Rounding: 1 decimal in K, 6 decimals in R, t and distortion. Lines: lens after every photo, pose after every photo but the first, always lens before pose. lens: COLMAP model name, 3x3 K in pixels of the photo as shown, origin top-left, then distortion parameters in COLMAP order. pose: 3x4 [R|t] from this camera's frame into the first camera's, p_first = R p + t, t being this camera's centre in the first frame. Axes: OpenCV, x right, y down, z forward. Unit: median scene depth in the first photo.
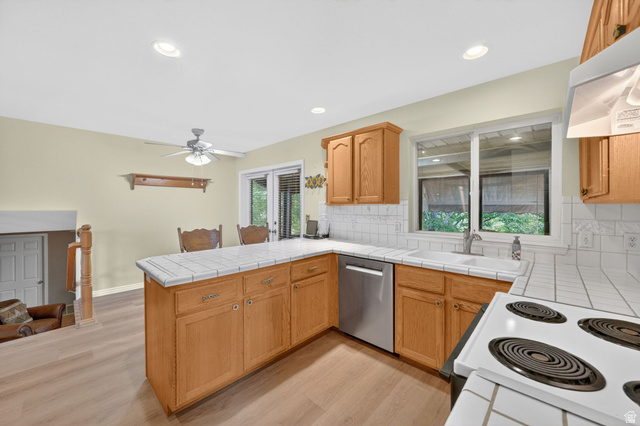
lens RADIAL K [[250.1, 0, 318.5], [0, 250.1, 207.3], [0, 0, 1]] dist [-0.009498, 0.000491]
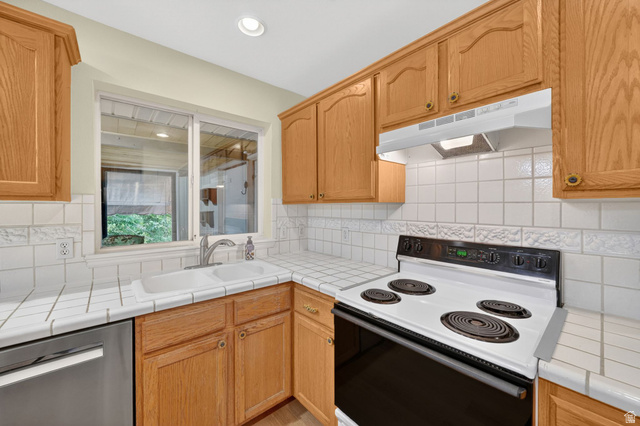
lens RADIAL K [[250.1, 0, 318.5], [0, 250.1, 207.3], [0, 0, 1]] dist [-0.009498, 0.000491]
pose [[0.103560, -0.000608, 0.994623, -0.115623], [0.003347, 0.999994, 0.000263, -0.000415], [-0.994618, 0.003301, 0.103561, 0.397396]]
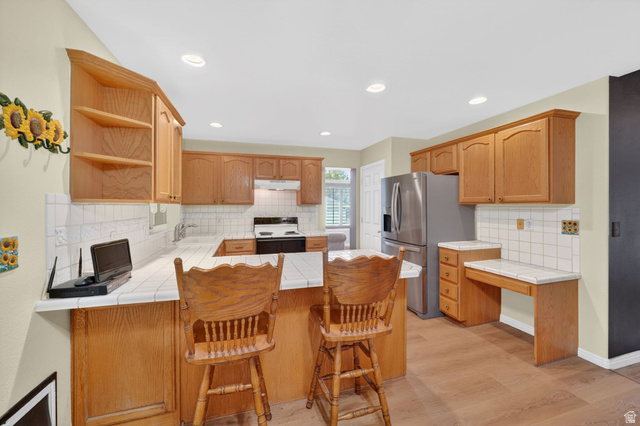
lens RADIAL K [[247.7, 0, 314.1], [0, 247.7, 204.9], [0, 0, 1]] dist [-0.009690, -0.000018]
pose [[-0.861682, 0.003788, 0.507435, -0.558095], [0.002639, 0.999992, -0.002984, -0.004686], [-0.507442, -0.001232, -0.861685, 1.296892]]
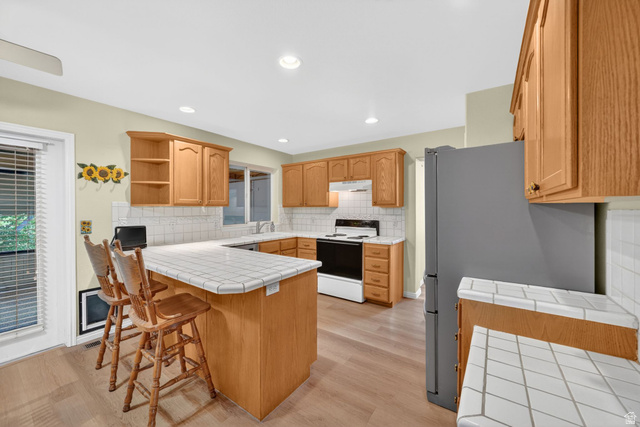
lens RADIAL K [[250.0, 0, 318.5], [0, 250.0, 209.2], [0, 0, 1]] dist [-0.008357, 0.000074]
pose [[-0.151358, -0.001531, 0.988478, -0.968416], [0.003299, 0.999992, 0.002053, 0.000266], [-0.988473, 0.003571, -0.151352, 0.596628]]
